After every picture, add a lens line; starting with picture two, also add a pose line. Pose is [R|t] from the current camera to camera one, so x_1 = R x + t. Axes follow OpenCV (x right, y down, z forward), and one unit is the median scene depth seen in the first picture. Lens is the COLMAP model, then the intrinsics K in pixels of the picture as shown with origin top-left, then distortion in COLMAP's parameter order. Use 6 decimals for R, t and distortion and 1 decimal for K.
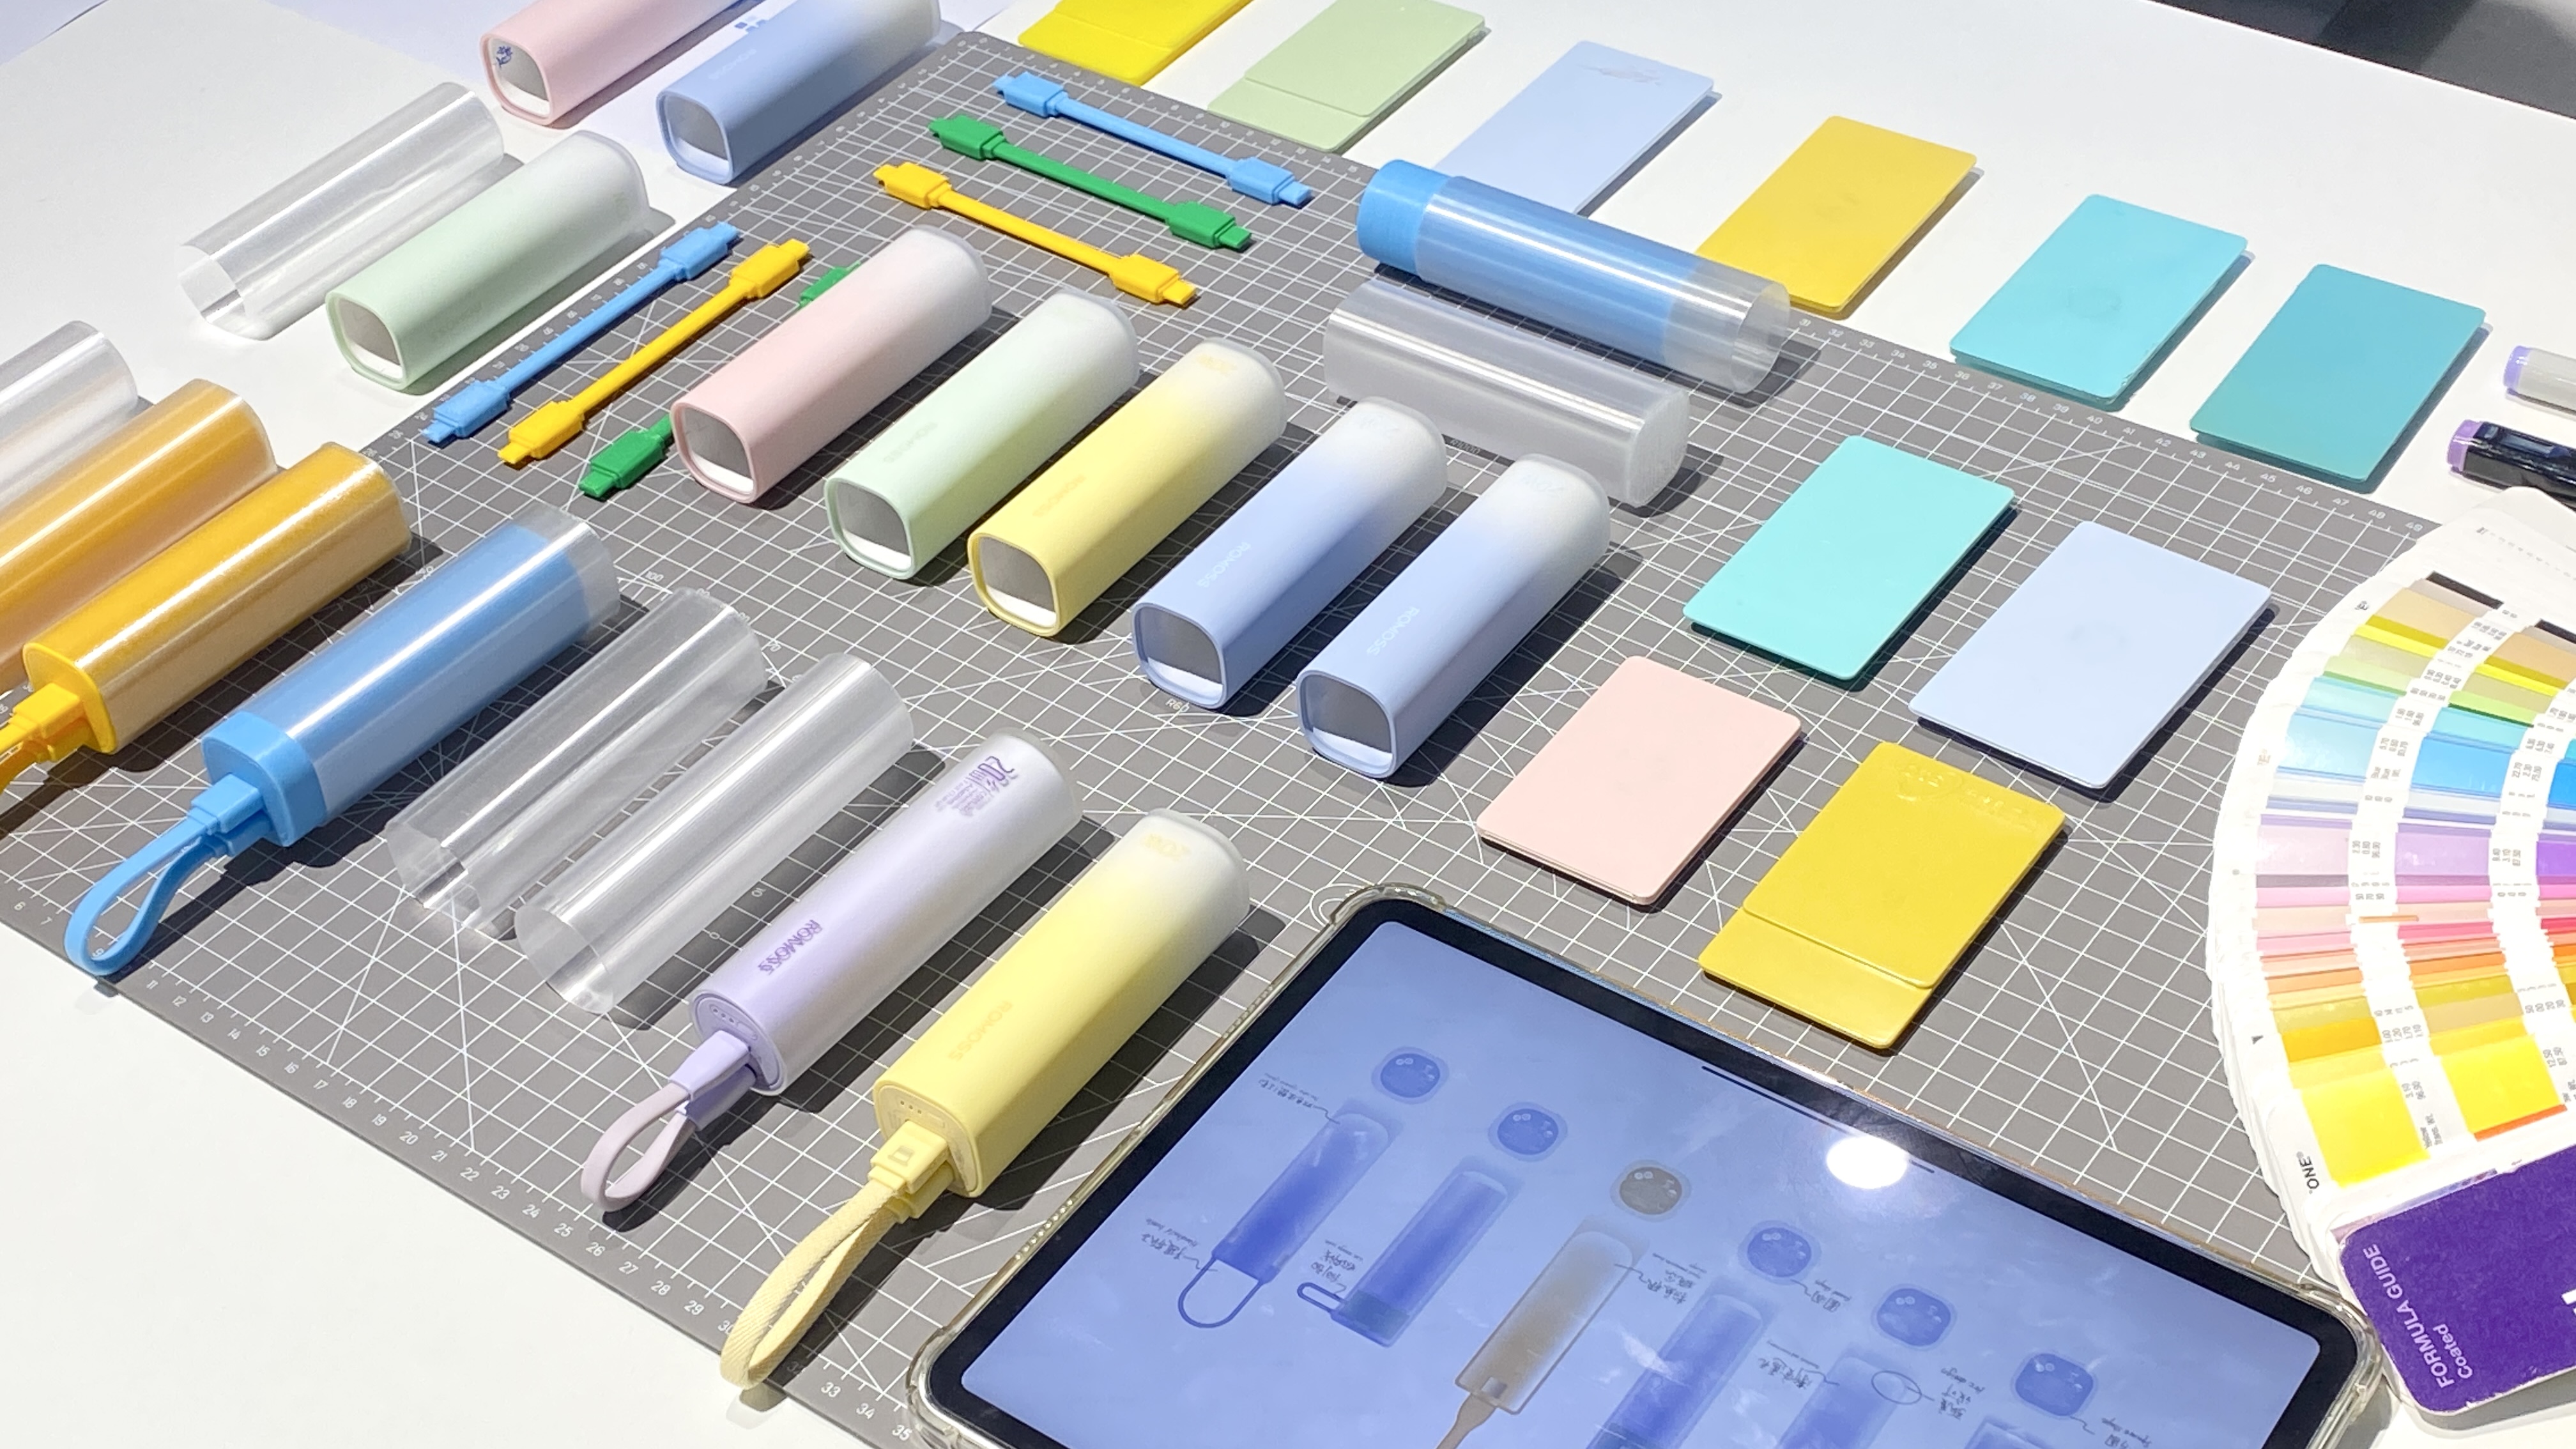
lens RADIAL K [[3556.2, 0, 1226.5], [0, 3556.2, 628.9], [0, 0, 1]] dist [0.123441, 0.000000]
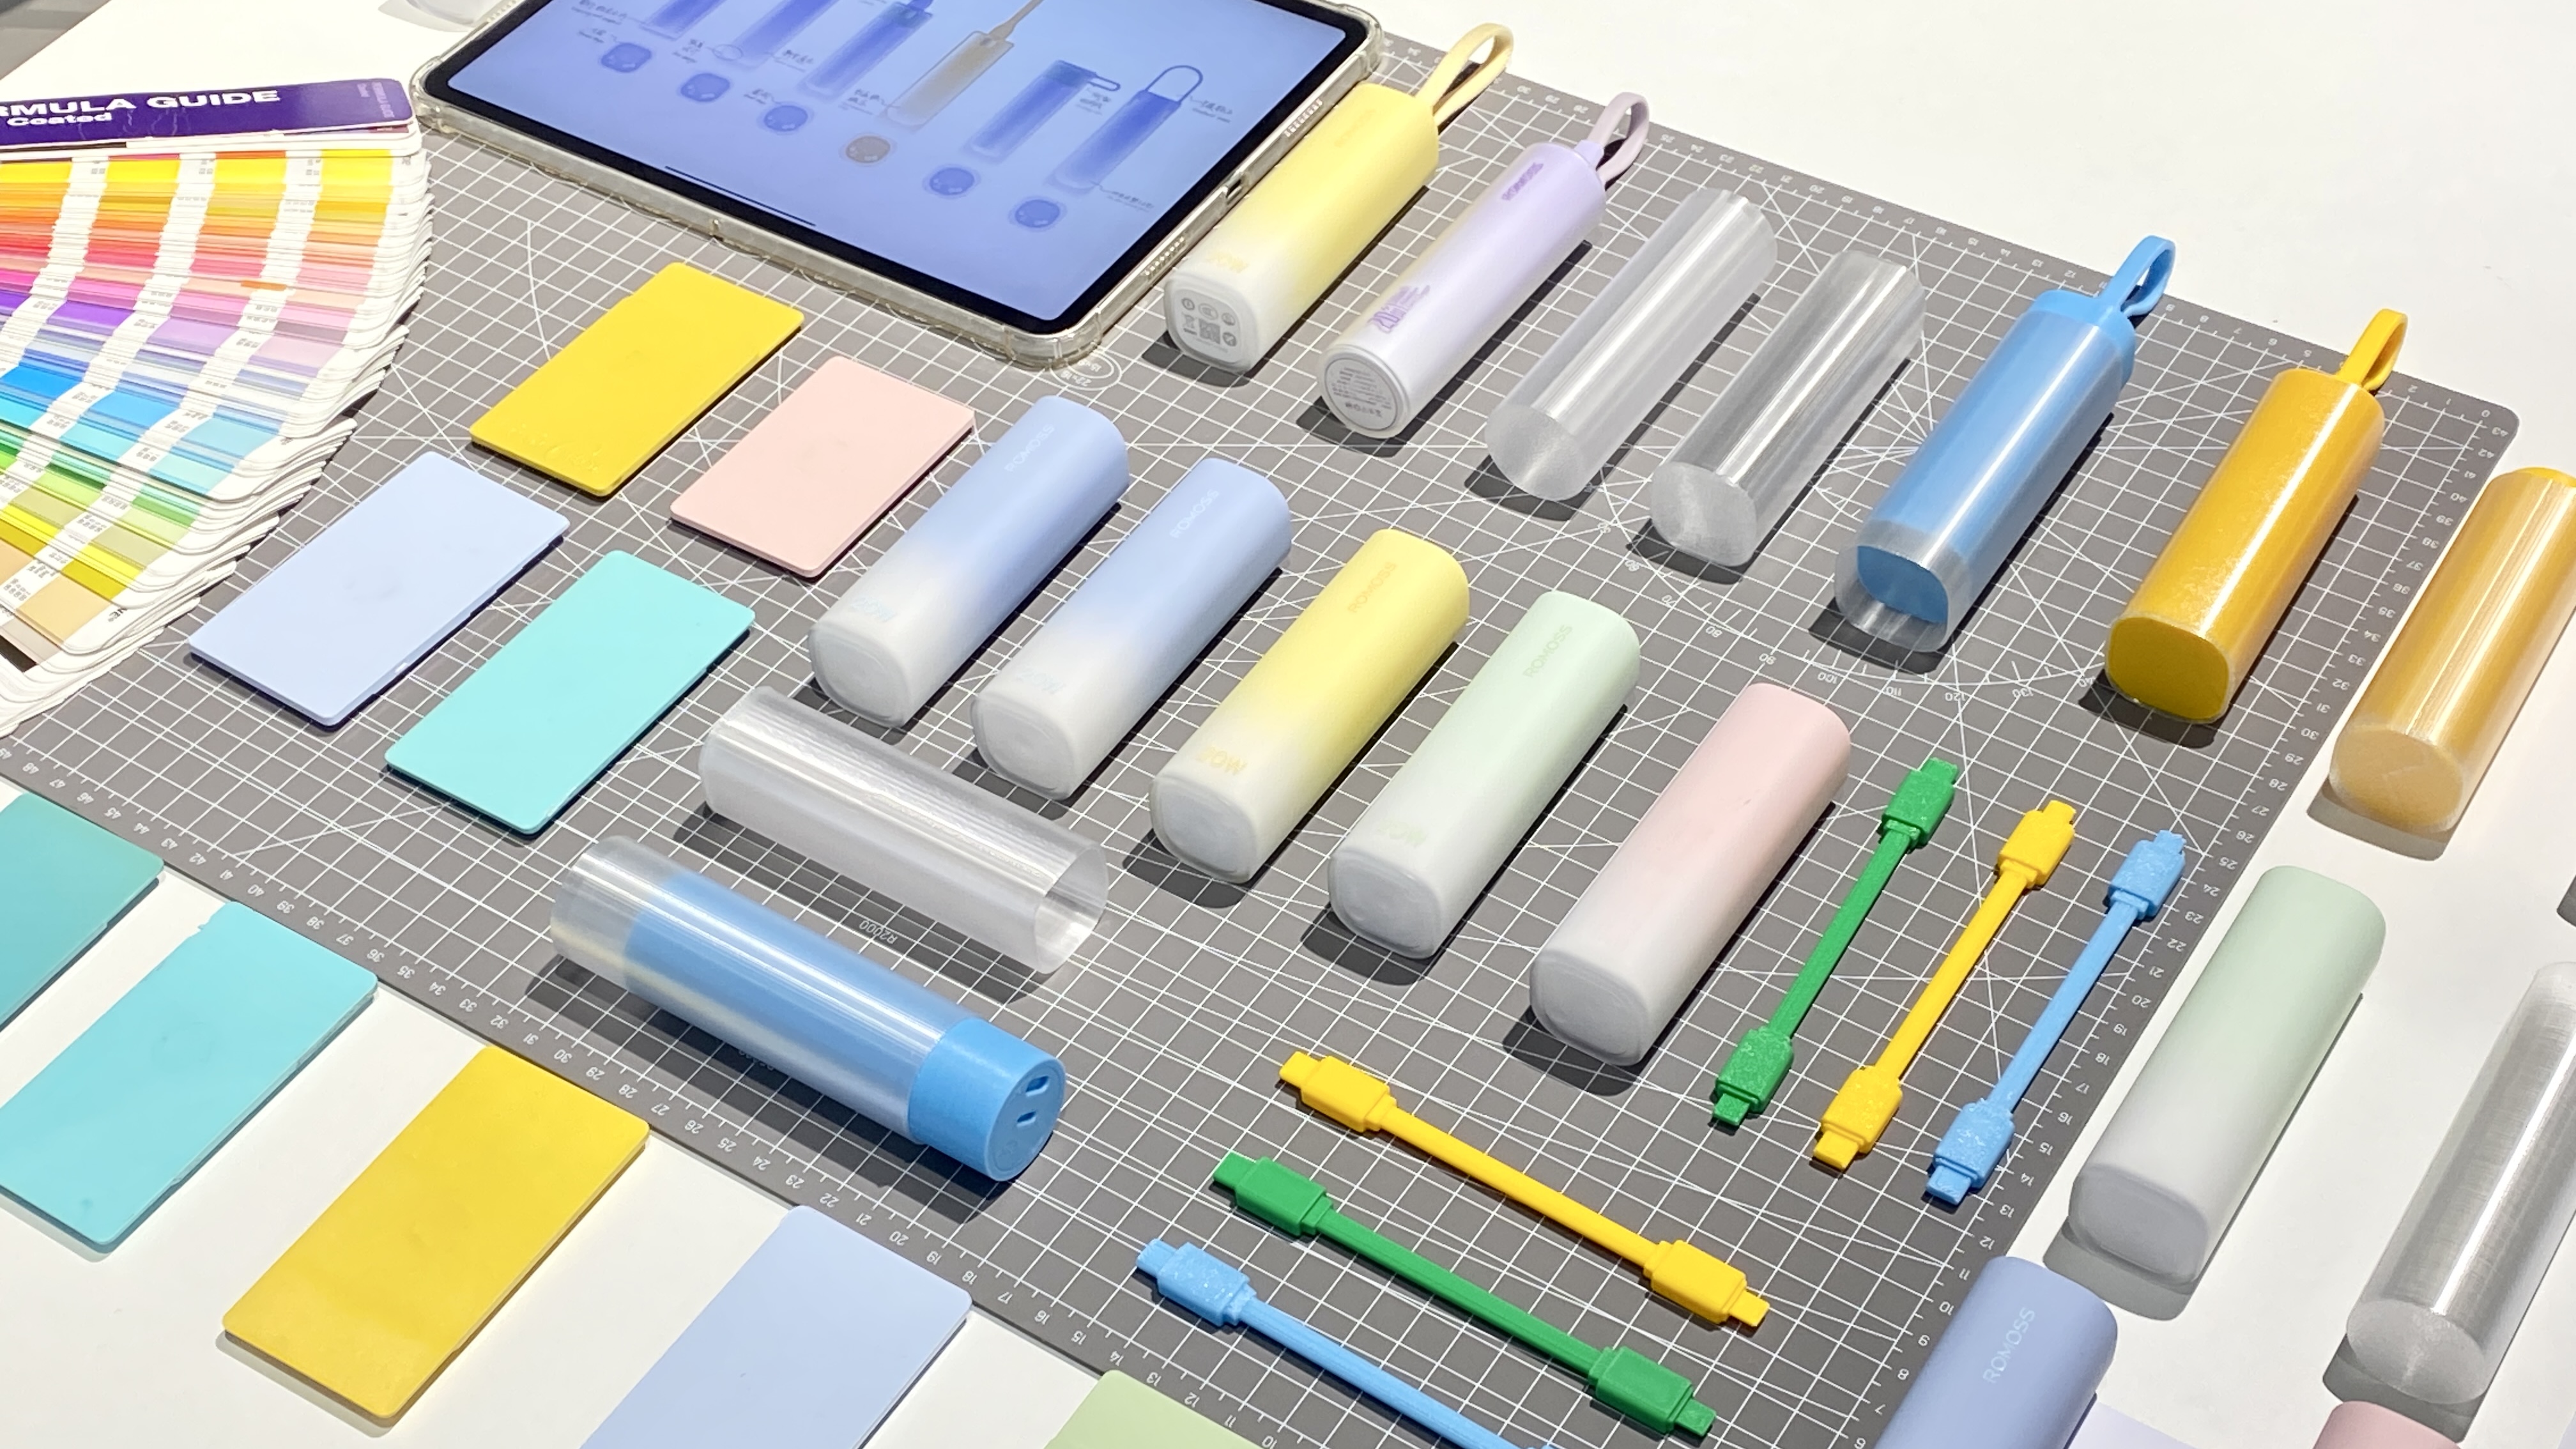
lens RADIAL K [[3556.2, 0, 1272.4], [0, 3556.2, 702.9], [0, 0, 1]] dist [0.123441, 0.000000]
pose [[-0.991740, 0.122808, 0.037023, -0.055598], [0.047078, 0.080014, 0.995681, -1.066213], [0.119315, 0.989200, -0.085135, 1.195891]]
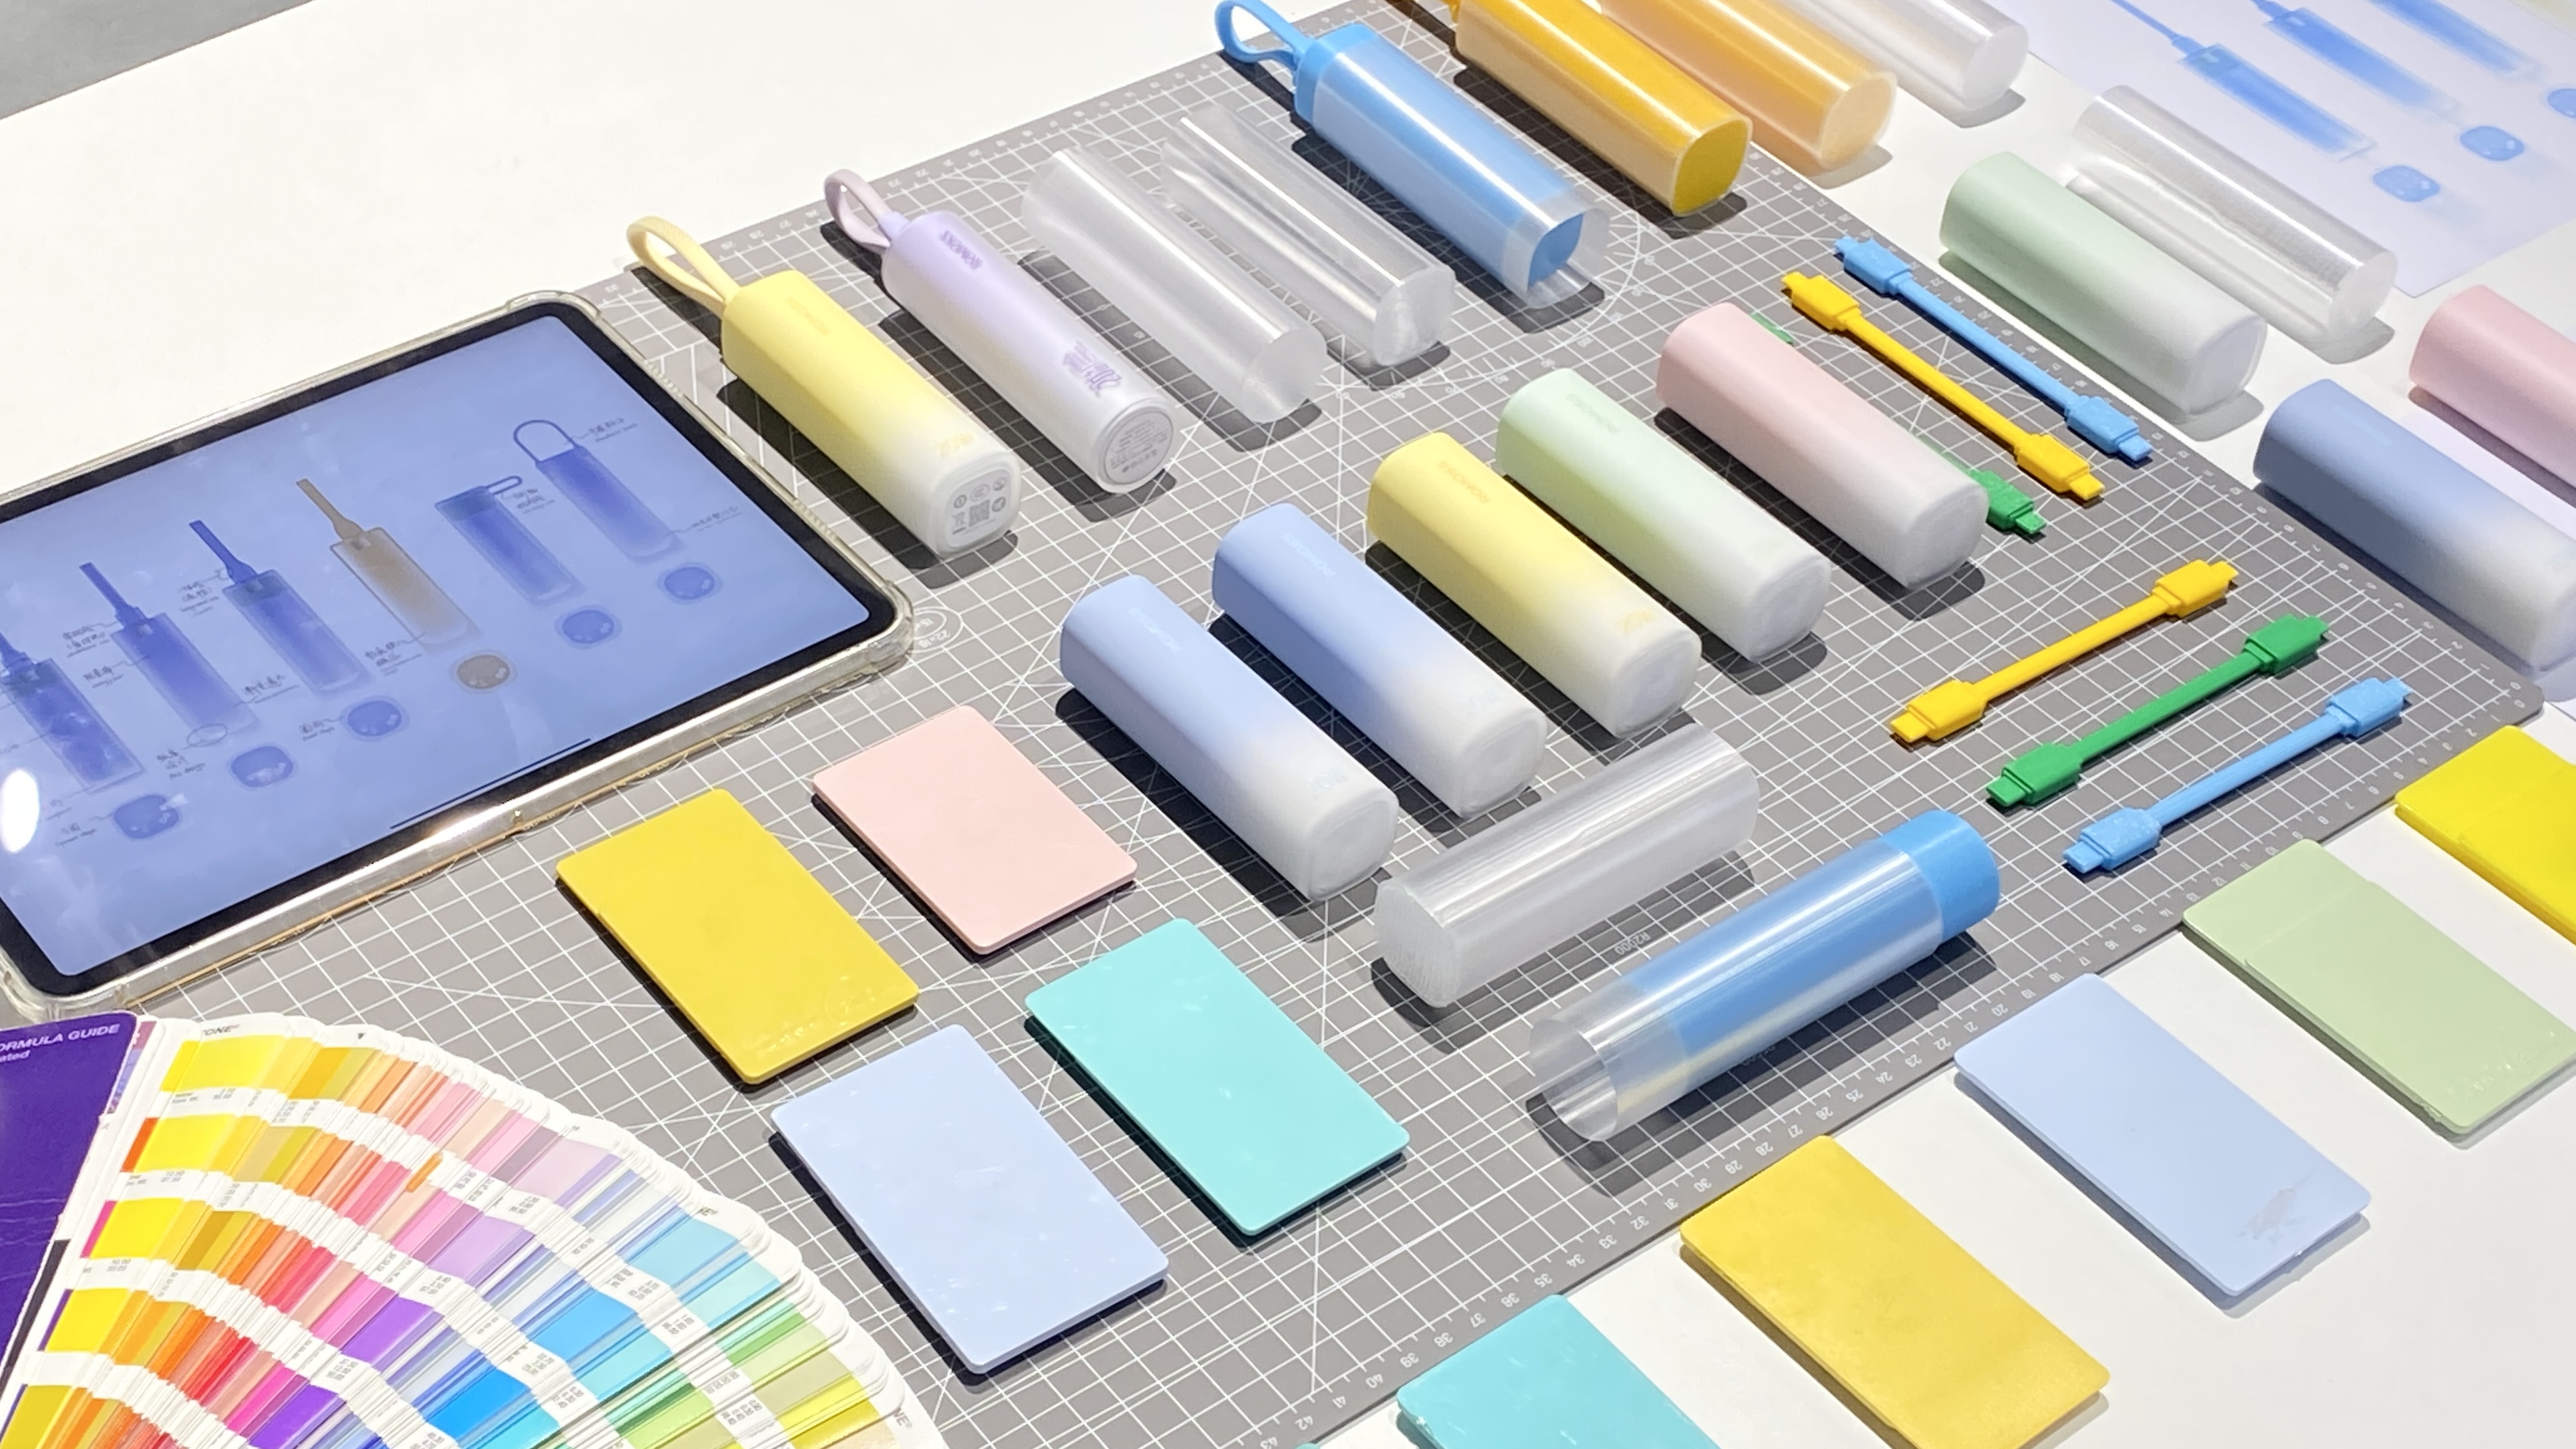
lens RADIAL K [[3871.8, 0, 1287.8], [0, 3871.8, 736.7], [0, 0, 1]] dist [0.139908, 0.000000]
pose [[-0.261065, 0.696068, -0.668831, 0.832544], [-0.650817, 0.384796, 0.654499, -0.769576], [0.712939, 0.606154, 0.352556, 0.658640]]
